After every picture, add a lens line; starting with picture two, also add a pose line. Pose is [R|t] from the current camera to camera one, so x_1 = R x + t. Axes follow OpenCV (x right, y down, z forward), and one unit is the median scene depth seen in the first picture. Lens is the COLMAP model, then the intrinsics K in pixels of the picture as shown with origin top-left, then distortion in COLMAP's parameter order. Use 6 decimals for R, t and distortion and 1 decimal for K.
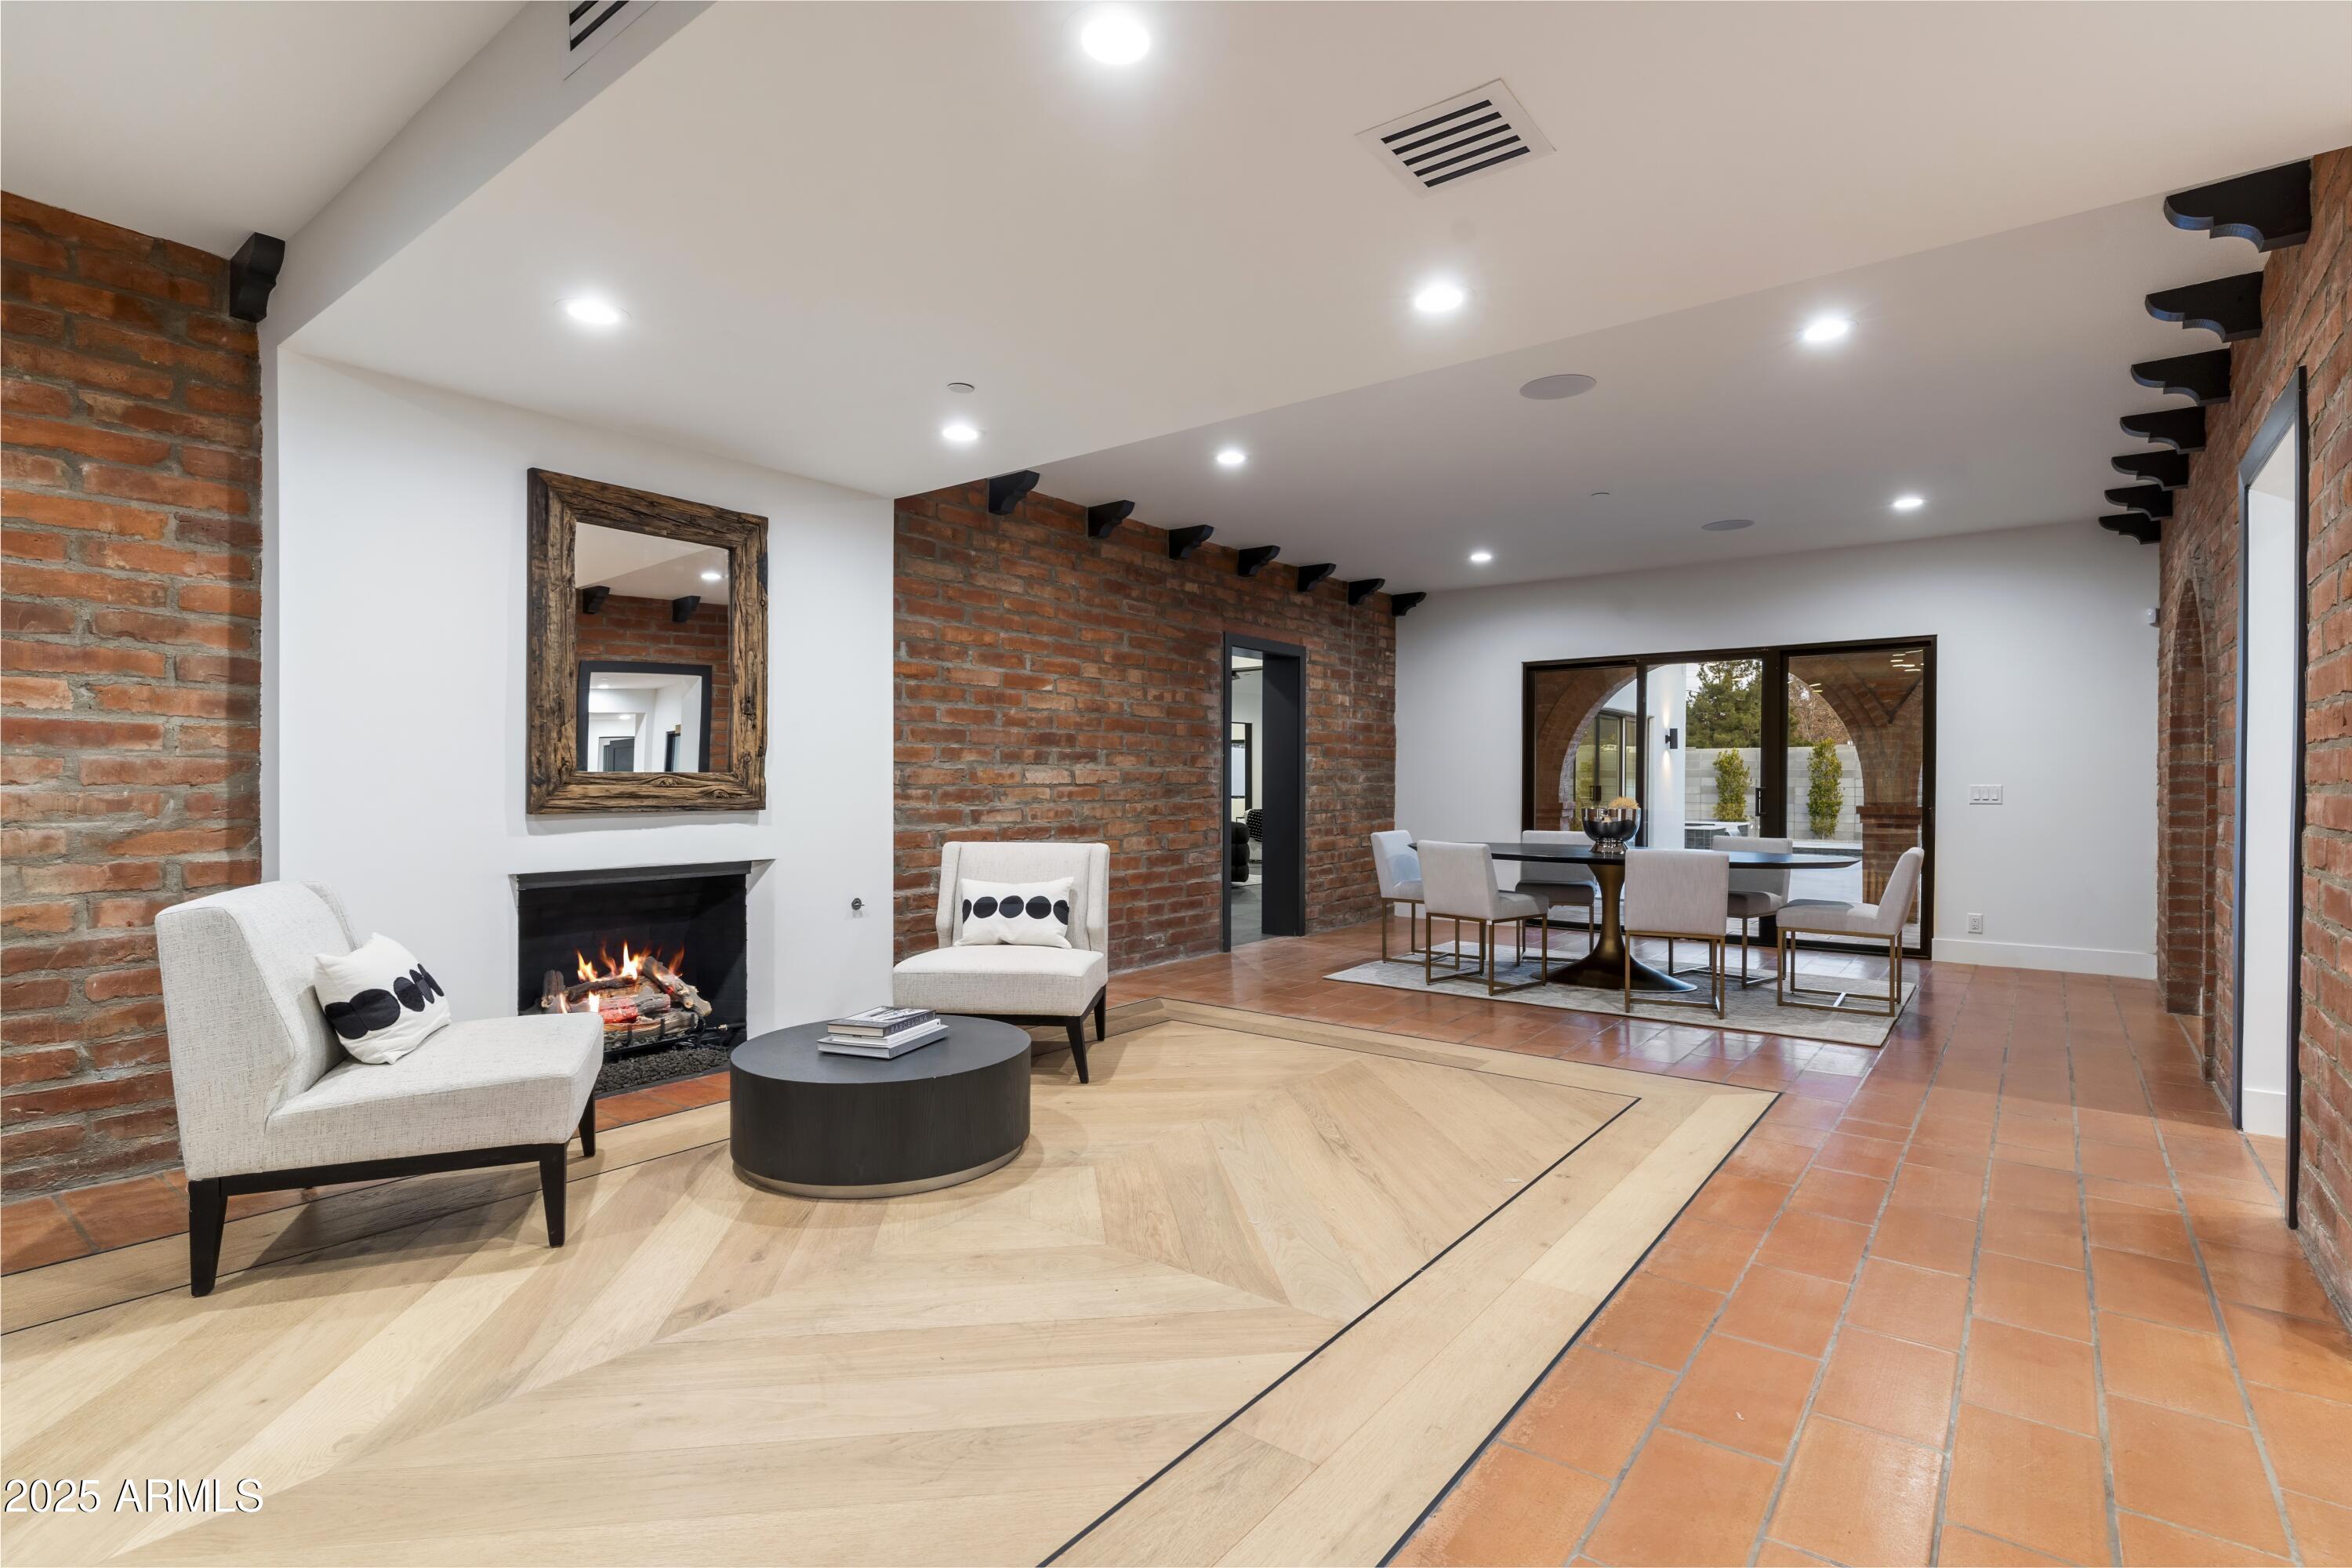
lens RADIAL K [[1123.0, 0, 1181.0], [0, 1123.0, 790.8], [0, 0, 1]] dist [0.001900, 0.001170]
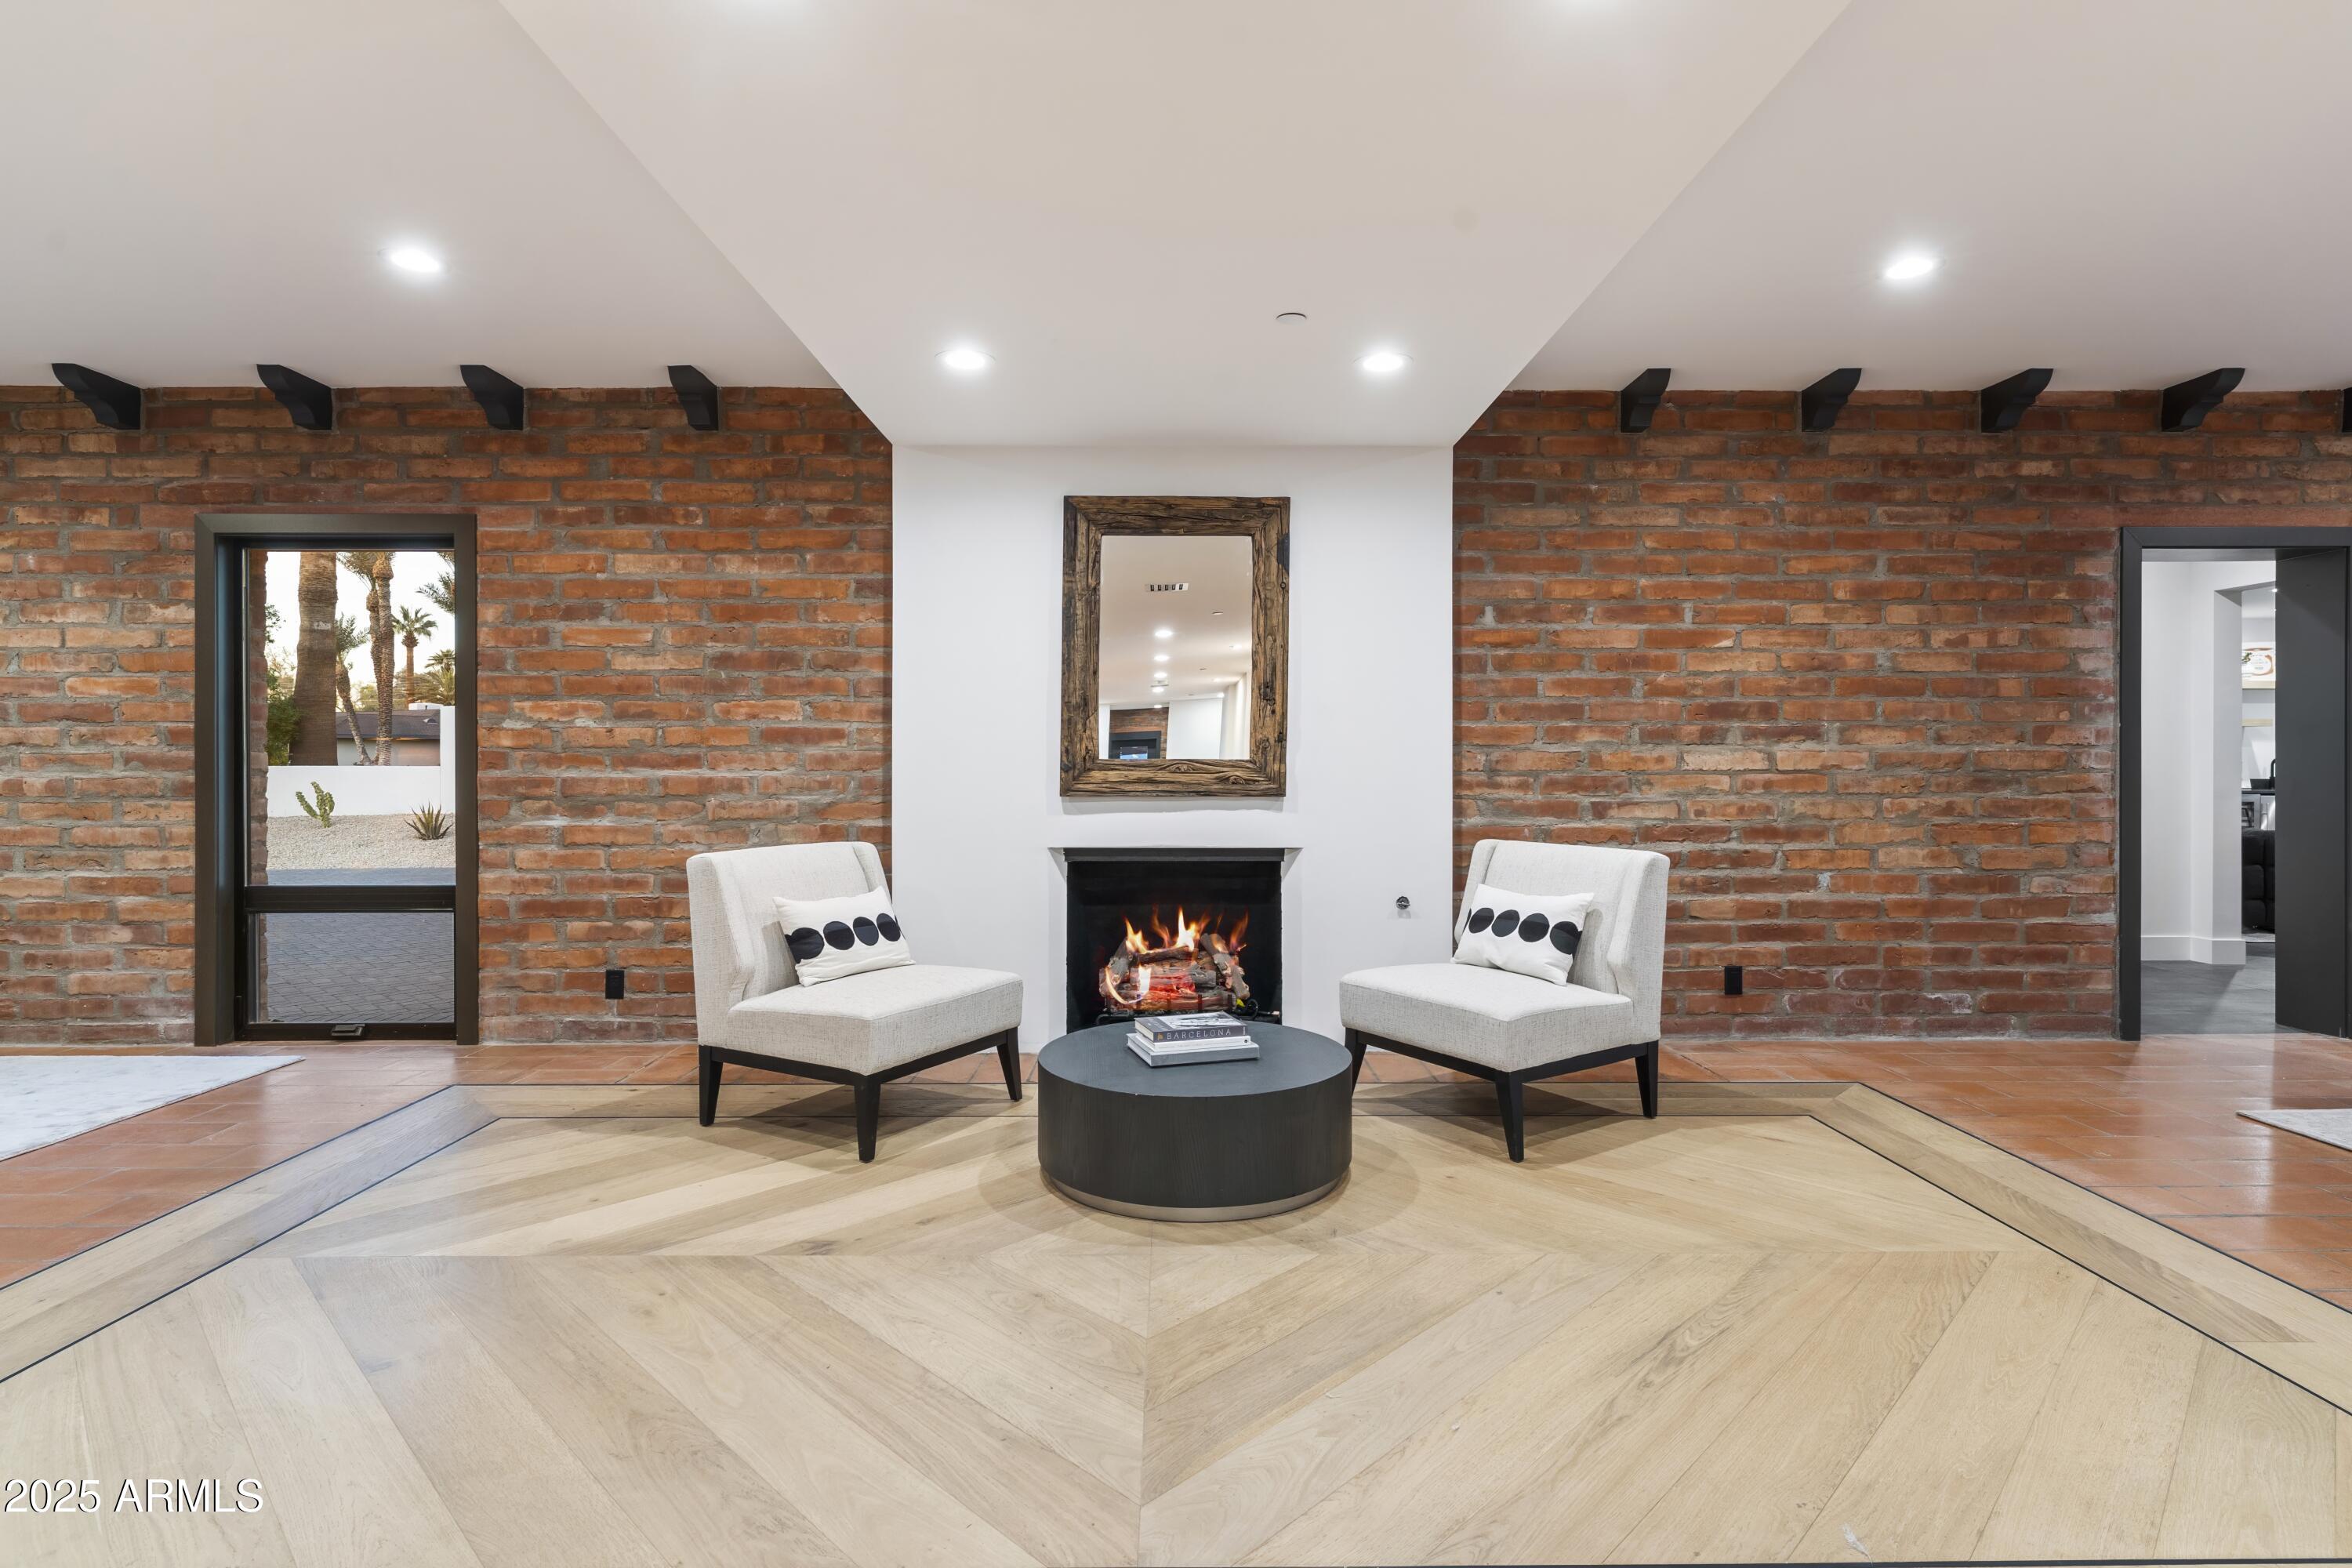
lens RADIAL K [[1173.8, 0, 1171.0], [0, 1173.8, 762.6], [0, 0, 1]] dist [-0.000046, 0.001806]
pose [[0.615765, -0.003530, -0.787922, 0.418058], [-0.004954, 0.999953, -0.008351, -0.004202], [0.787915, 0.009046, 0.615718, 0.331336]]
